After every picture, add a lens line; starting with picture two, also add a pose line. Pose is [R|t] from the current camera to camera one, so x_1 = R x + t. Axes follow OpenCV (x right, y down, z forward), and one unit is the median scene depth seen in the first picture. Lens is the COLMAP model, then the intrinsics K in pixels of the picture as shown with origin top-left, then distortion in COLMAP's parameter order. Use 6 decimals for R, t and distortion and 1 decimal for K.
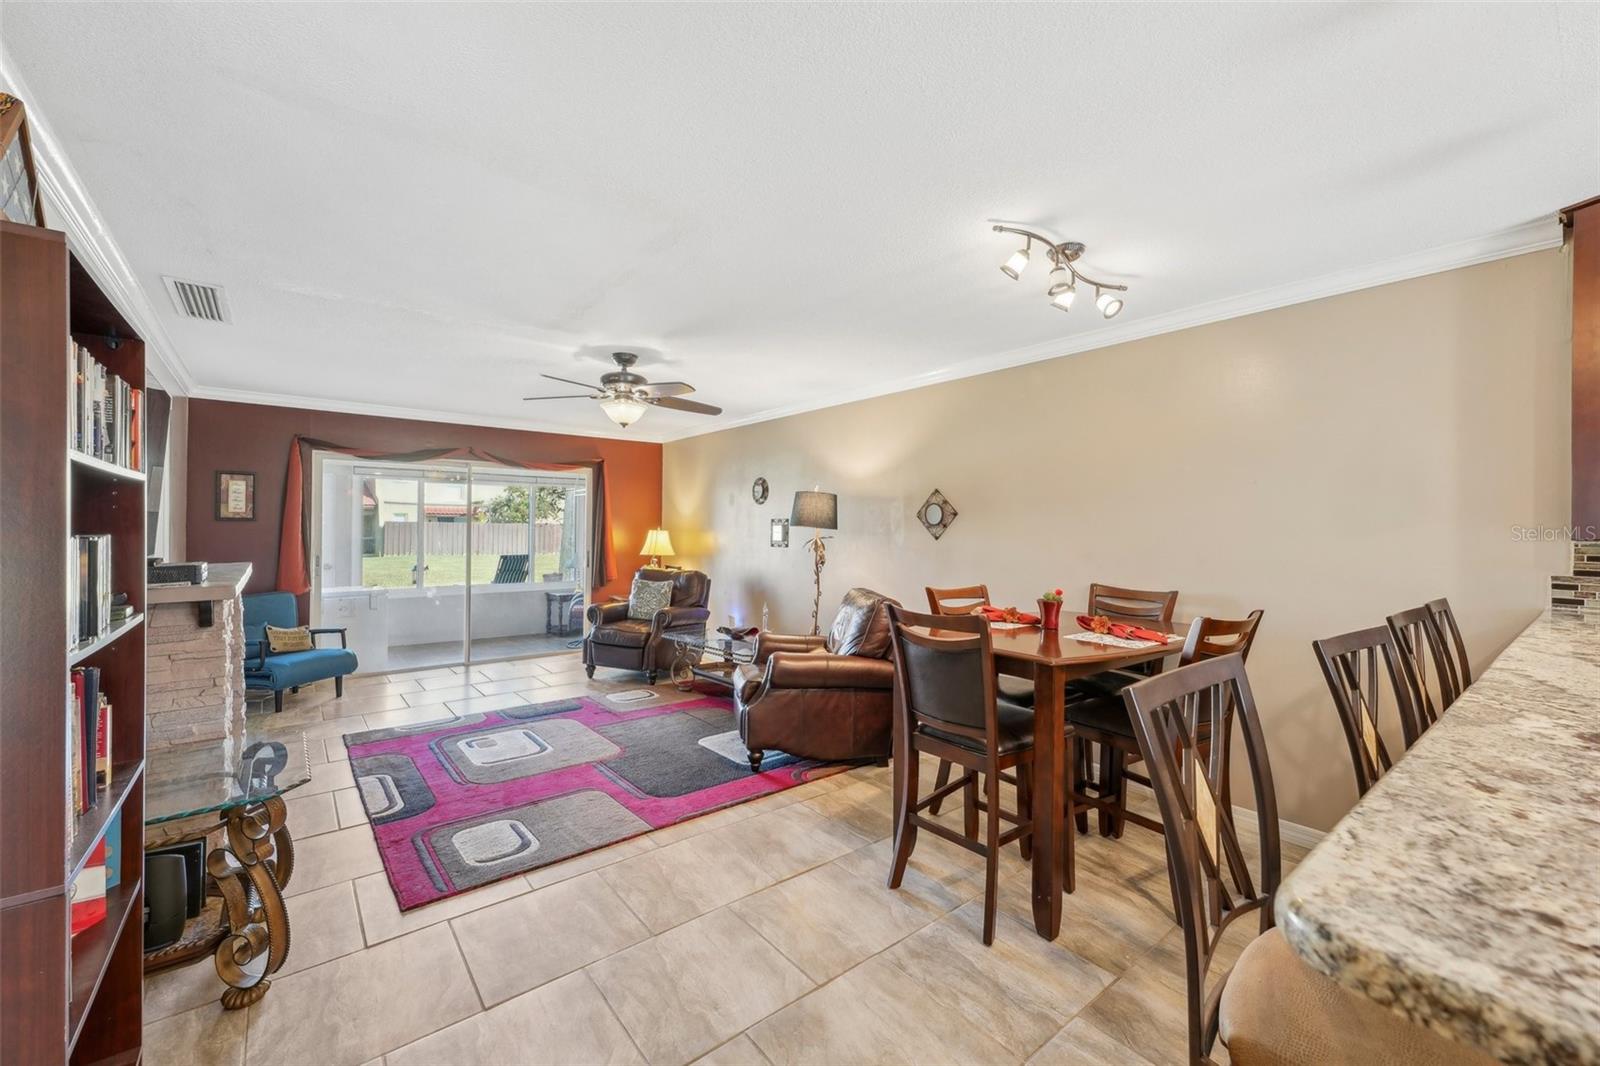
lens RADIAL K [[637.2, 0, 795.2], [0, 637.2, 530.5], [0, 0, 1]] dist [0.023736, -0.005893]
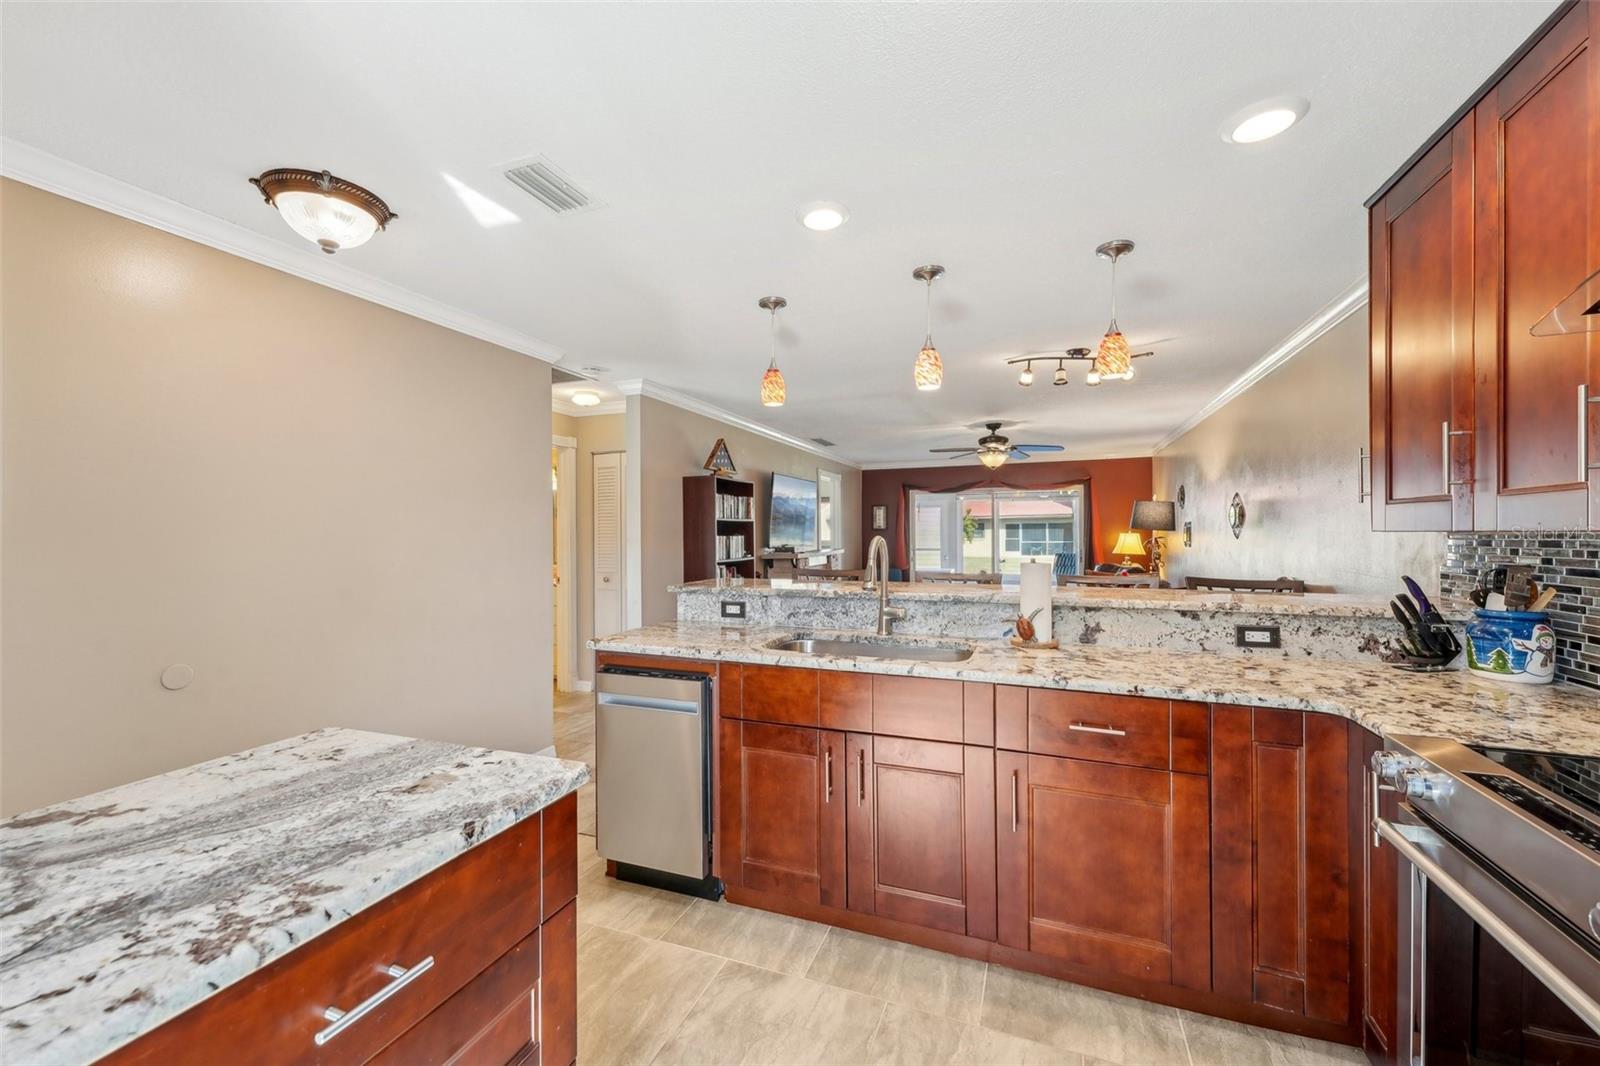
lens RADIAL K [[637.2, 0, 795.2], [0, 637.2, 530.5], [0, 0, 1]] dist [0.023736, -0.005893]
pose [[0.500093, -0.014274, -0.865854, 0.793949], [0.007224, 0.999898, -0.012311, 0.009250], [0.865942, -0.000098, 0.500145, -0.214521]]
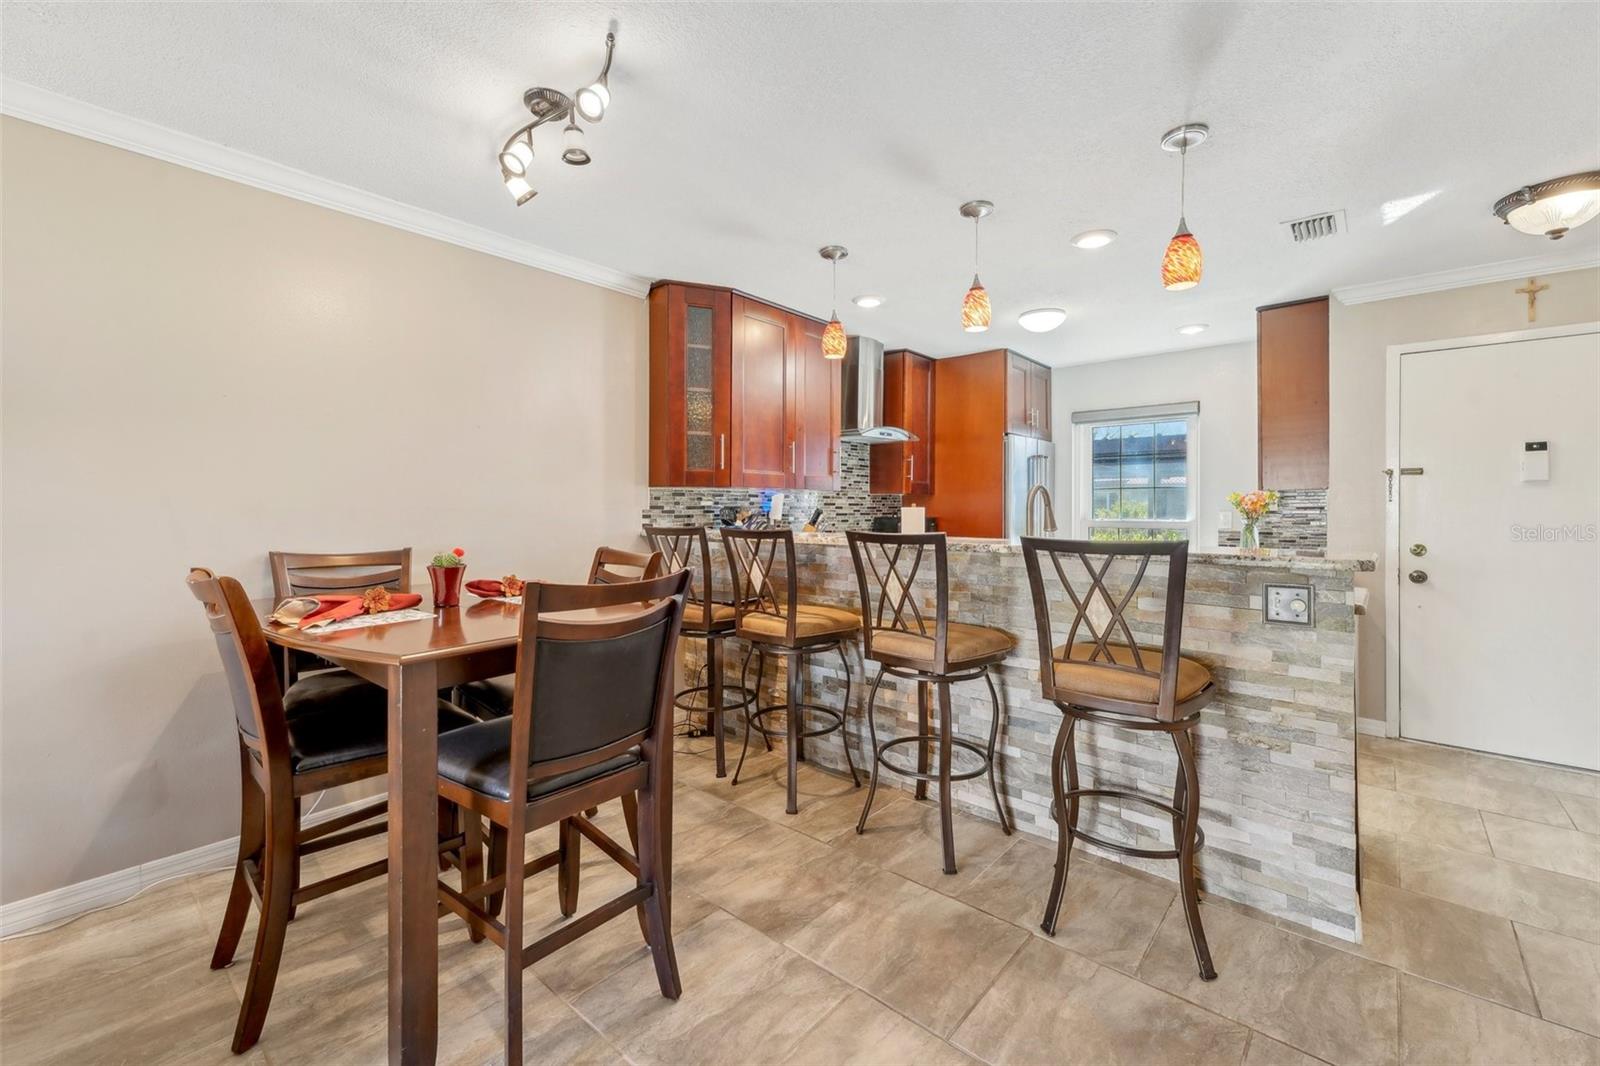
lens RADIAL K [[655.8, 0, 792.6], [0, 655.8, 508.1], [0, 0, 1]] dist [0.014869, -0.000811]
pose [[-0.171747, -0.010135, 0.985089, -0.232056], [-0.000709, 0.999948, 0.010165, 0.025097], [-0.985141, 0.001047, -0.171745, 0.468859]]
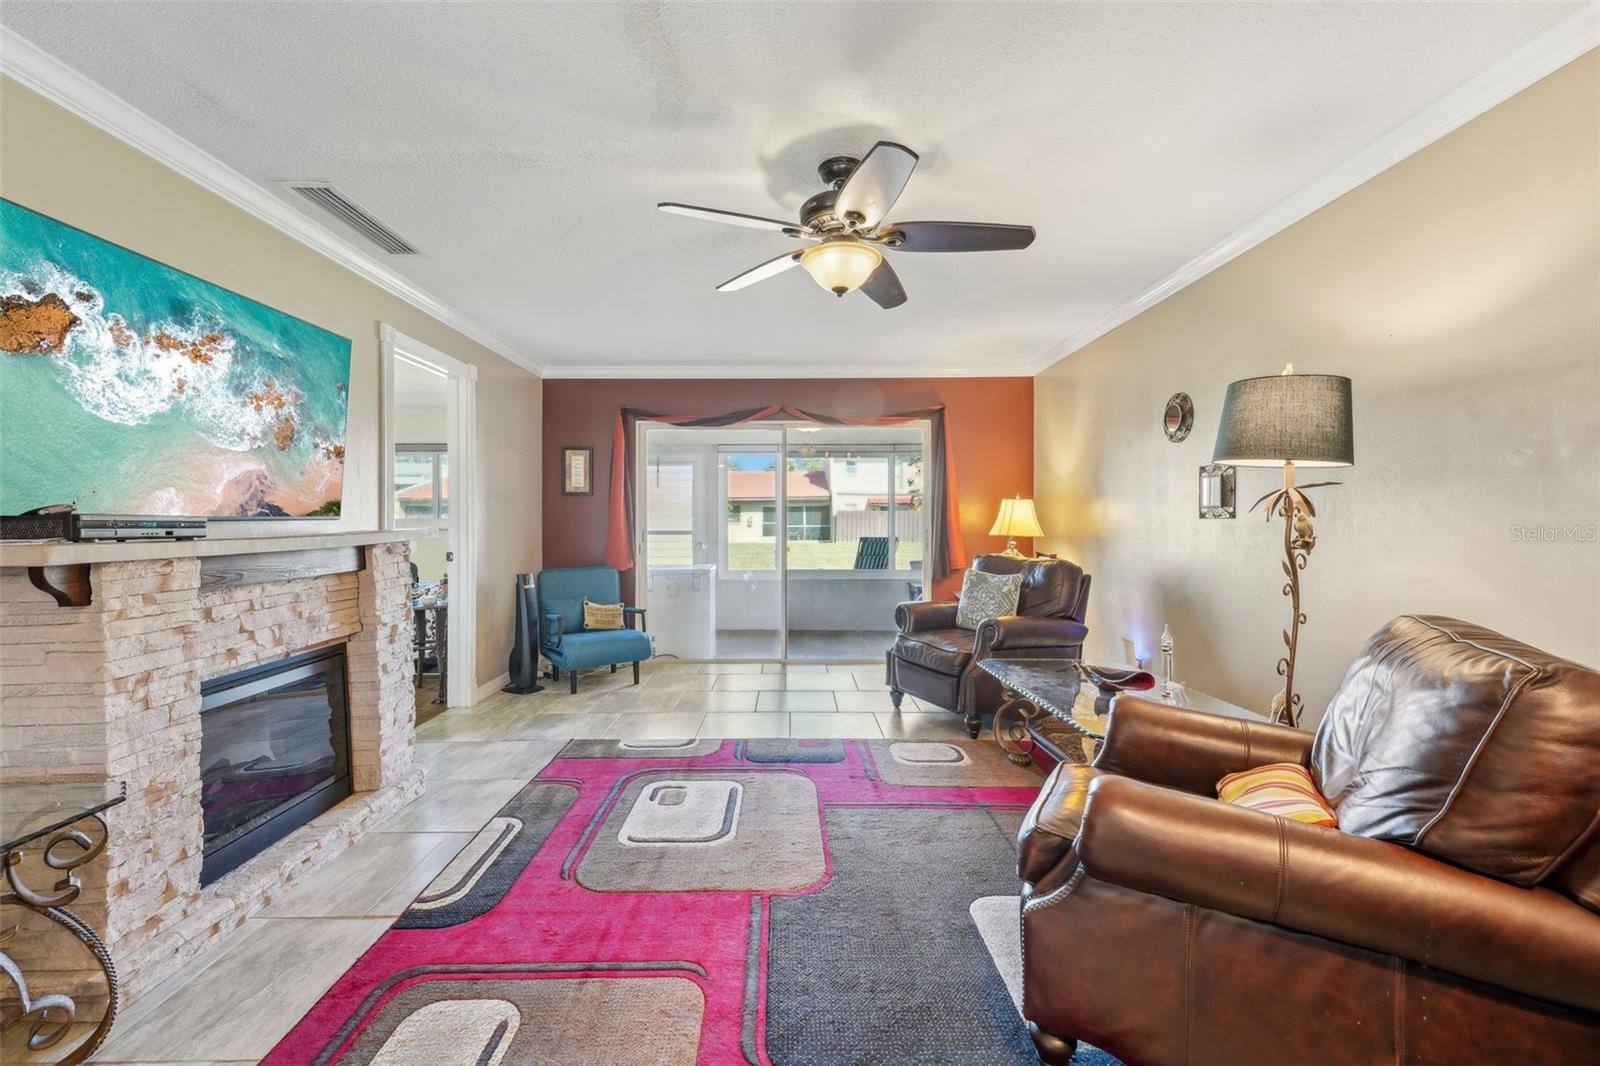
lens RADIAL K [[655.9, 0, 794.3], [0, 655.9, 519.7], [0, 0, 1]] dist [0.036180, -0.010270]
pose [[0.784730, -0.007150, -0.619797, 0.053277], [0.006118, 0.999974, -0.003790, 0.035038], [0.619808, -0.000818, 0.784753, 0.473183]]
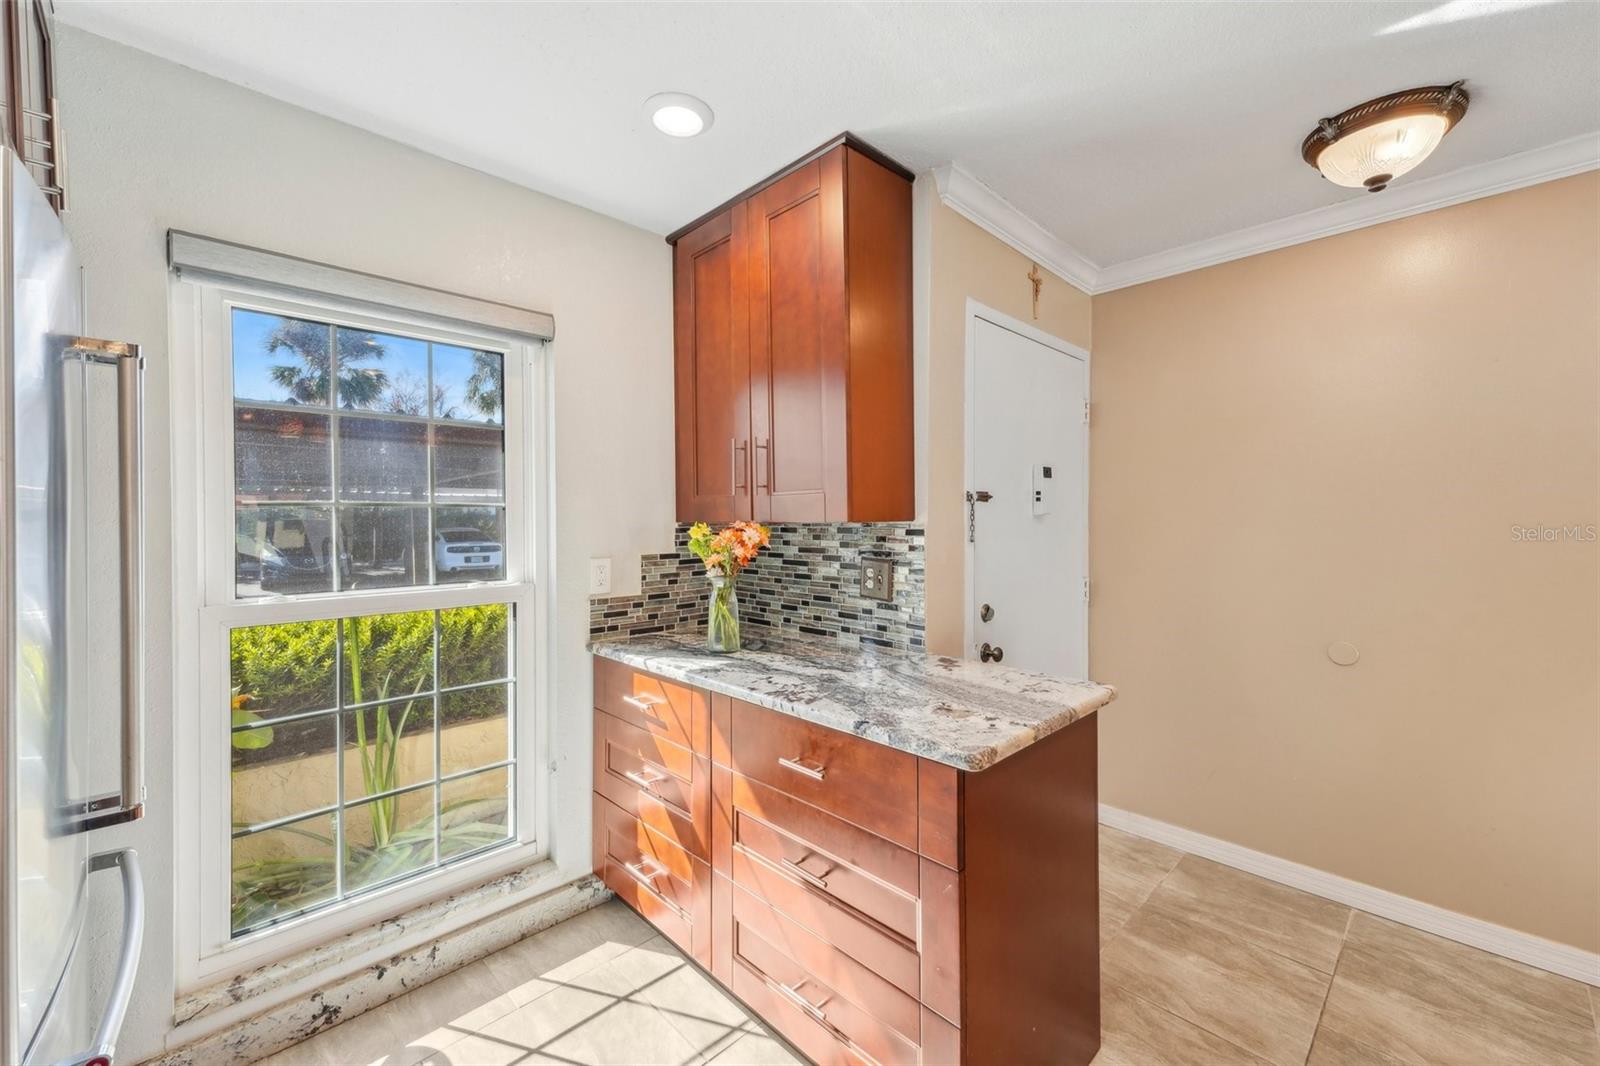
lens RADIAL K [[649.1, 0, 796.2], [0, 649.1, 520.3], [0, 0, 1]] dist [0.024419, -0.000095]
pose [[-0.995431, -0.008191, -0.095128, 0.615425], [-0.009247, 0.999900, 0.010665, 0.003780], [0.095031, 0.011496, -0.995408, 0.106115]]
